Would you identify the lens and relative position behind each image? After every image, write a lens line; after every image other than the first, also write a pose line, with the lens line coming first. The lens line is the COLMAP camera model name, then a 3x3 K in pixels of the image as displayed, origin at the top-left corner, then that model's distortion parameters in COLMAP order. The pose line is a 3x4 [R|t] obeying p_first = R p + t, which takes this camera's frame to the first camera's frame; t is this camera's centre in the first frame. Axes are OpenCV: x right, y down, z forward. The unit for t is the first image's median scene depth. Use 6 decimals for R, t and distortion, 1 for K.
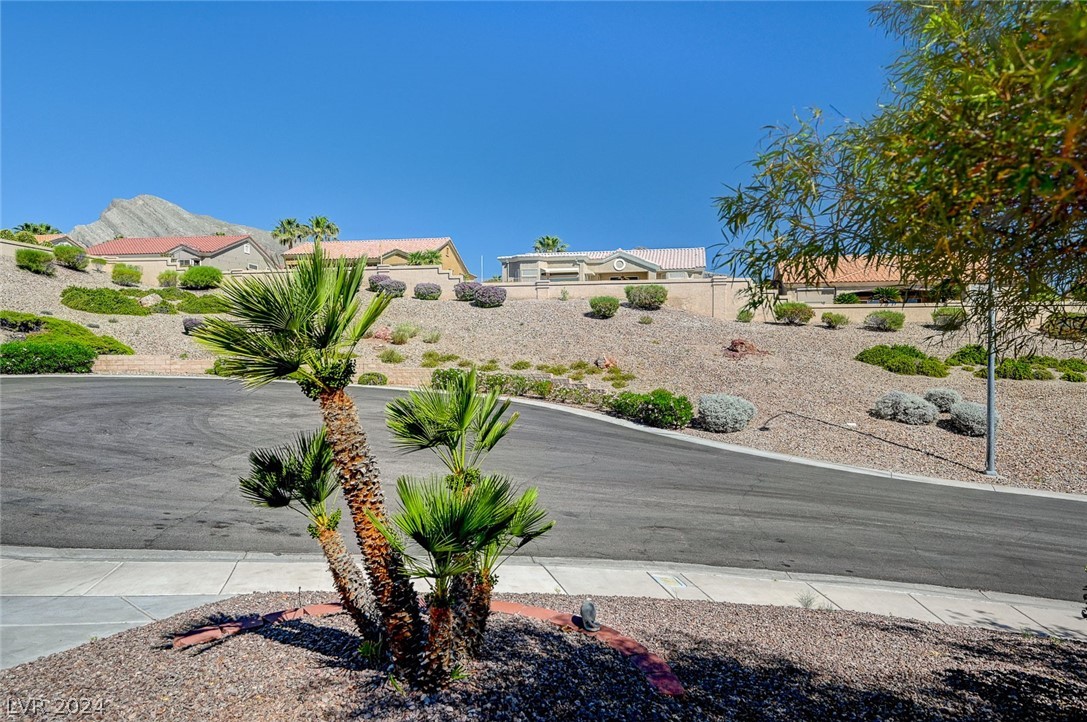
lens RADIAL K [[661.6, 0, 546.5], [0, 661.6, 363.2], [0, 0, 1]] dist [-0.001923, -0.000995]
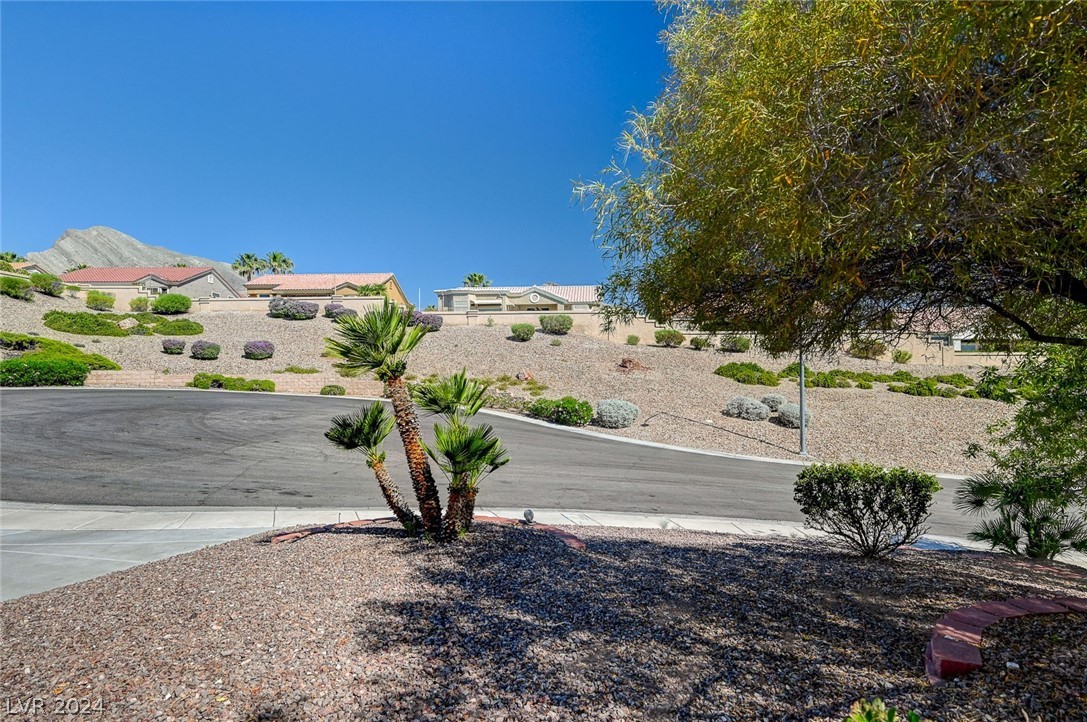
lens RADIAL K [[581.7, 0, 542.3], [0, 581.7, 356.2], [0, 0, 1]] dist [-0.007335, -0.000646]
pose [[0.991771, 0.002111, 0.128010, -0.022455], [0.003358, 0.999091, -0.042489, 0.009264], [-0.127984, 0.042569, 0.990862, -0.117738]]
